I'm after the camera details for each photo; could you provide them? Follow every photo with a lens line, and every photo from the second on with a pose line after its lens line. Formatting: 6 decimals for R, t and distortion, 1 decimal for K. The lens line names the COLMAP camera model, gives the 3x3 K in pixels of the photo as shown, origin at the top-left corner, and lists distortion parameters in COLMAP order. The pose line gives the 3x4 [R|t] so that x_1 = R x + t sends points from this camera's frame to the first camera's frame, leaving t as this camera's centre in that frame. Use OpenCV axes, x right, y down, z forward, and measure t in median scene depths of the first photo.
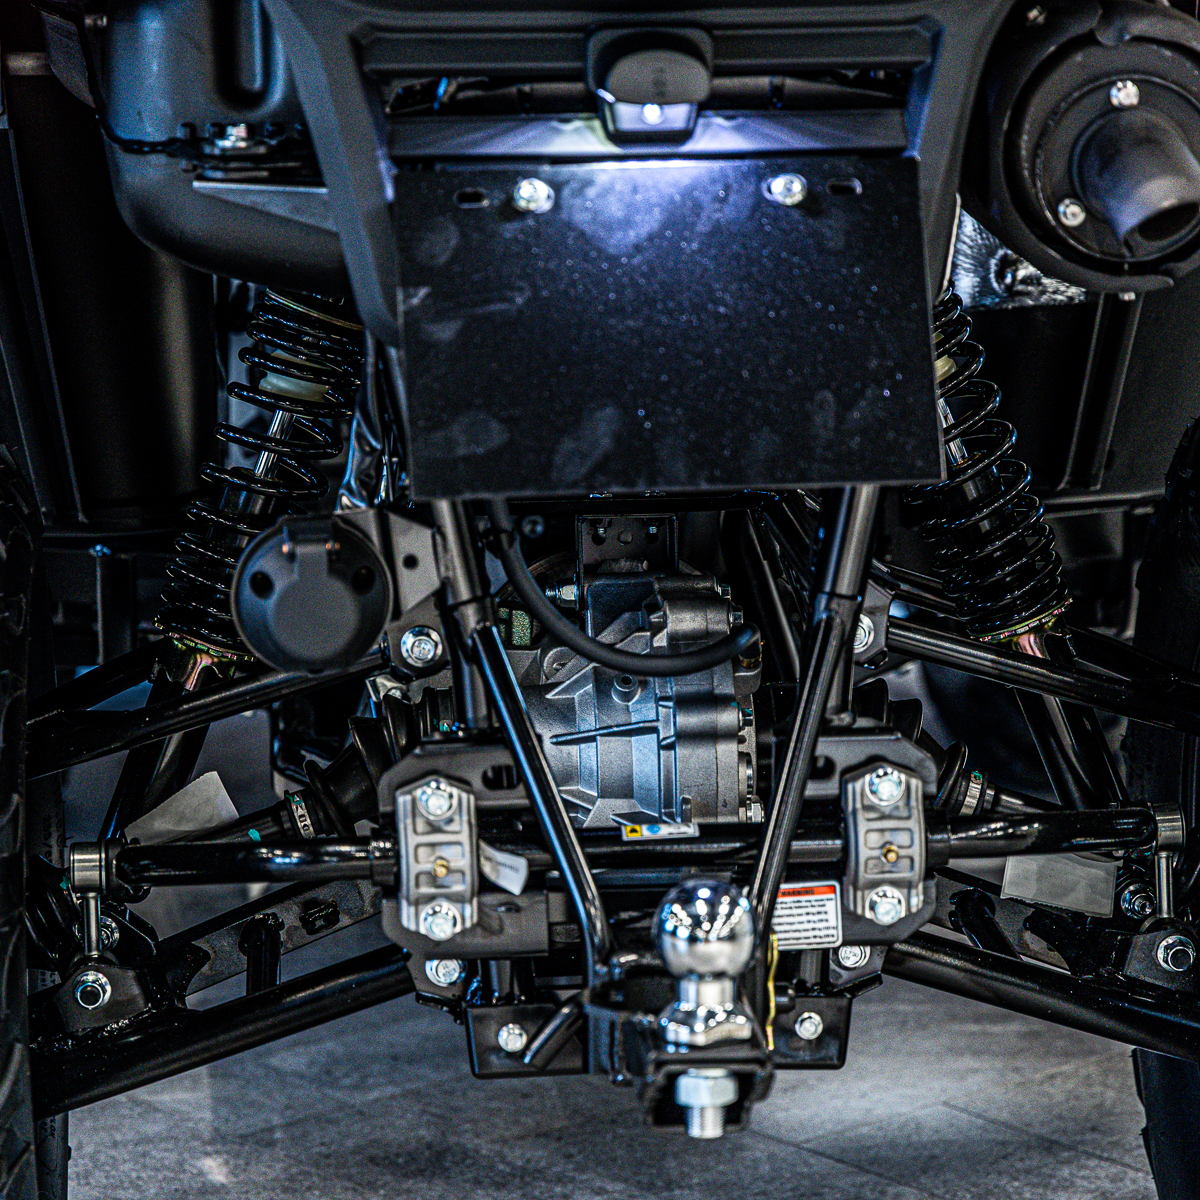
lens RADIAL K [[4927.5, 0, 678.8], [0, 4927.5, 599.9], [0, 0, 1]] dist [0.260566, -6.449392]
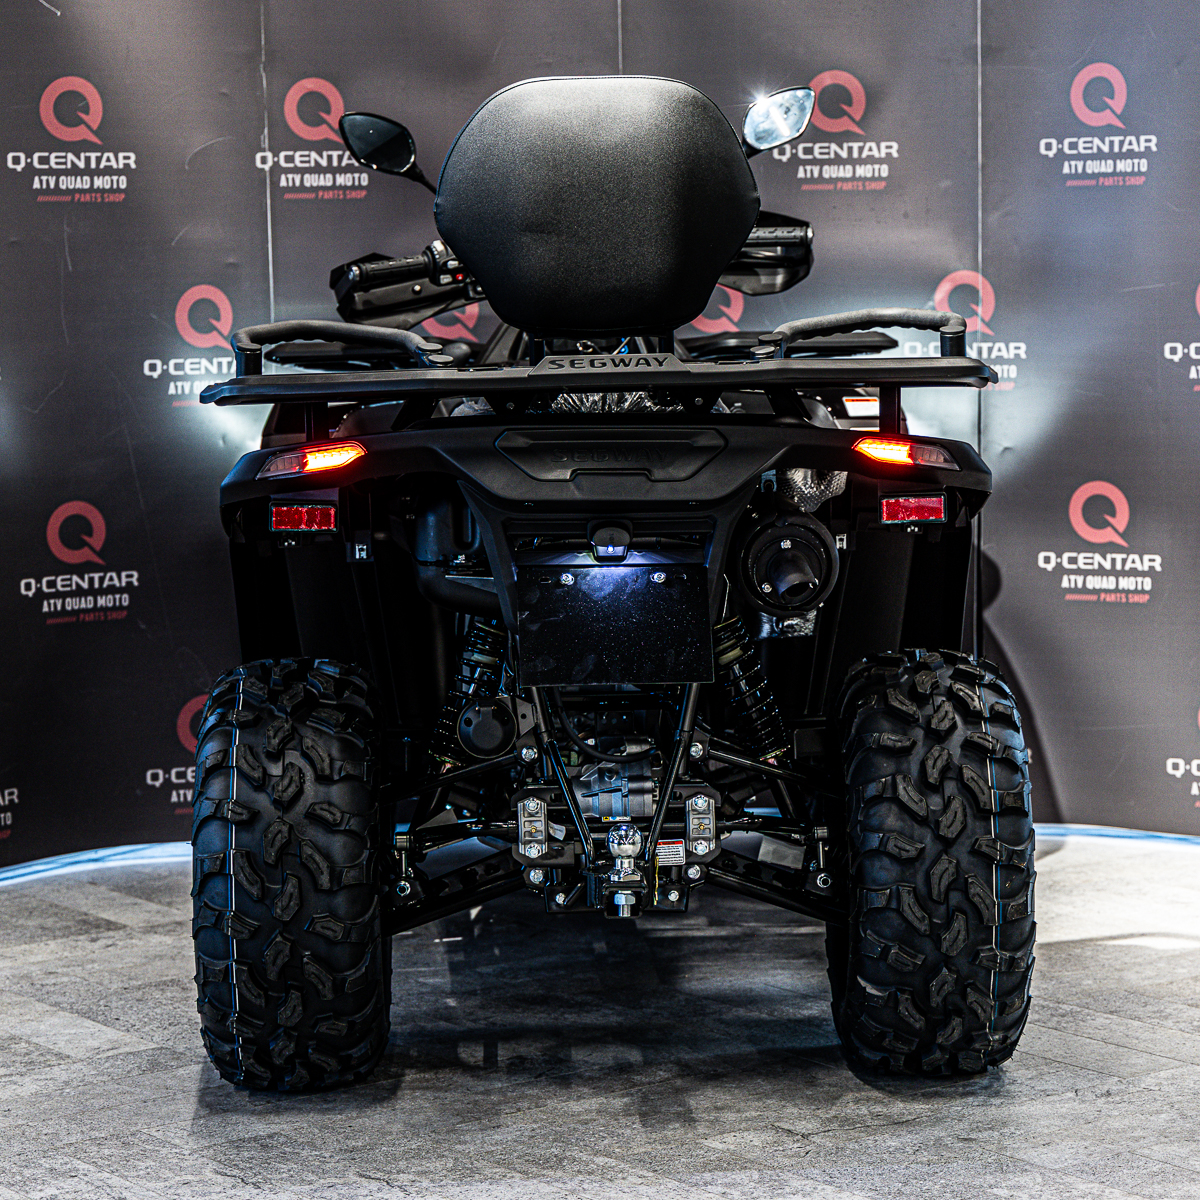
lens RADIAL K [[2709.4, 0, 600.0], [0, 2709.4, 600.0], [0, 0, 1]] dist [0.004927, 0.015411]
pose [[0.999028, 0.004647, -0.043841, 0.051586], [-0.008590, 0.995887, -0.090193, 0.061837], [0.043242, 0.090482, 0.994959, -0.473739]]
